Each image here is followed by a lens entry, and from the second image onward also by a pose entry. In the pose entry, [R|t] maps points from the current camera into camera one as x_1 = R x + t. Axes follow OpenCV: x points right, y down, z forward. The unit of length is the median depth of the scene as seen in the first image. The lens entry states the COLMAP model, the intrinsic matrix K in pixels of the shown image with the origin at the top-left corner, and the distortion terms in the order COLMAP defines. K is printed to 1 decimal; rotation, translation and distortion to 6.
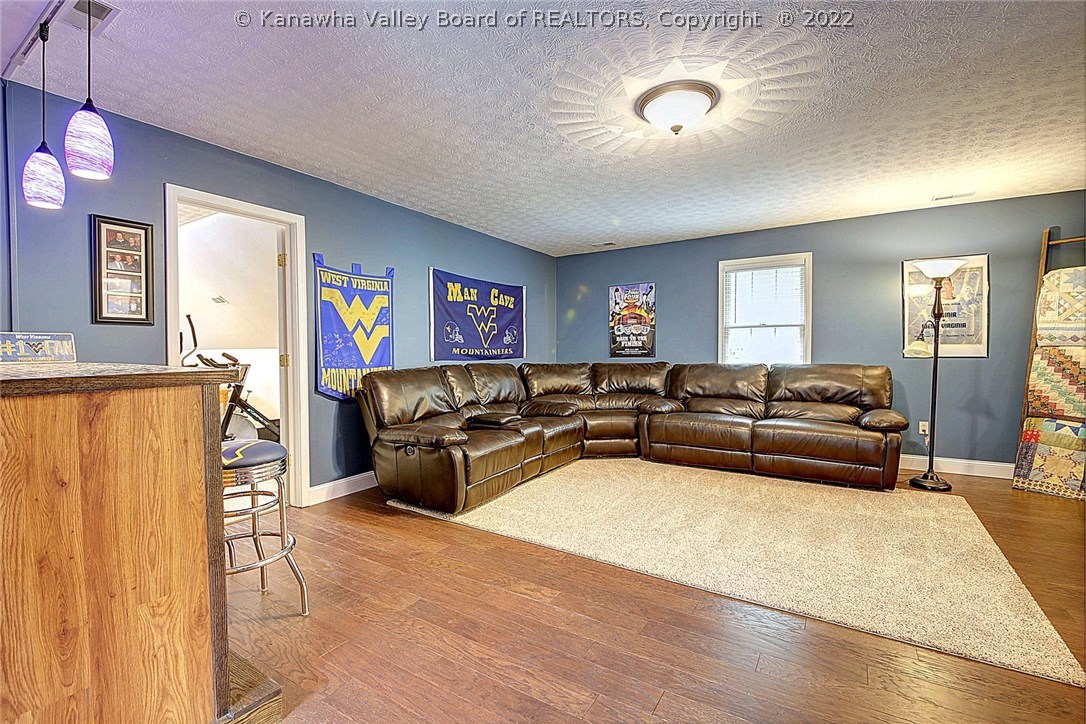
lens RADIAL K [[478.4, 0, 542.3], [0, 478.4, 362.2], [0, 0, 1]] dist [-0.022307, -0.000261]
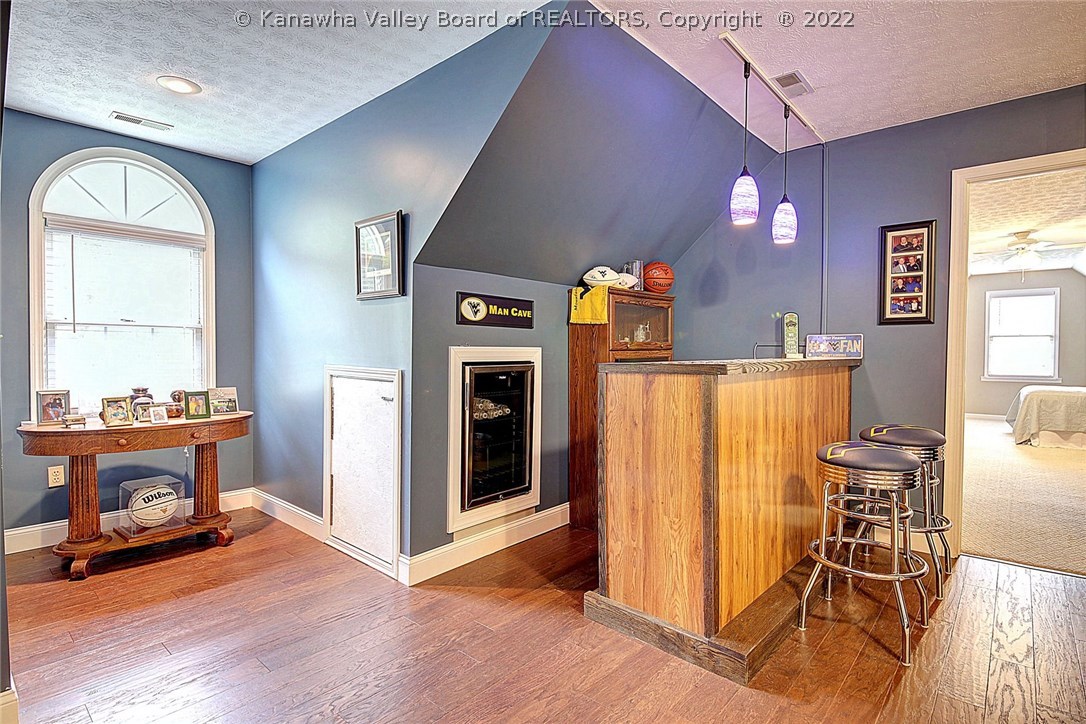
lens RADIAL K [[534.1, 0, 542.0], [0, 534.1, 357.2], [0, 0, 1]] dist [0.010208, -0.007411]
pose [[-0.162884, 0.016277, -0.986511, 0.877713], [-0.025429, 0.999463, 0.020689, -0.022009], [0.986317, 0.028456, -0.162382, 0.837480]]
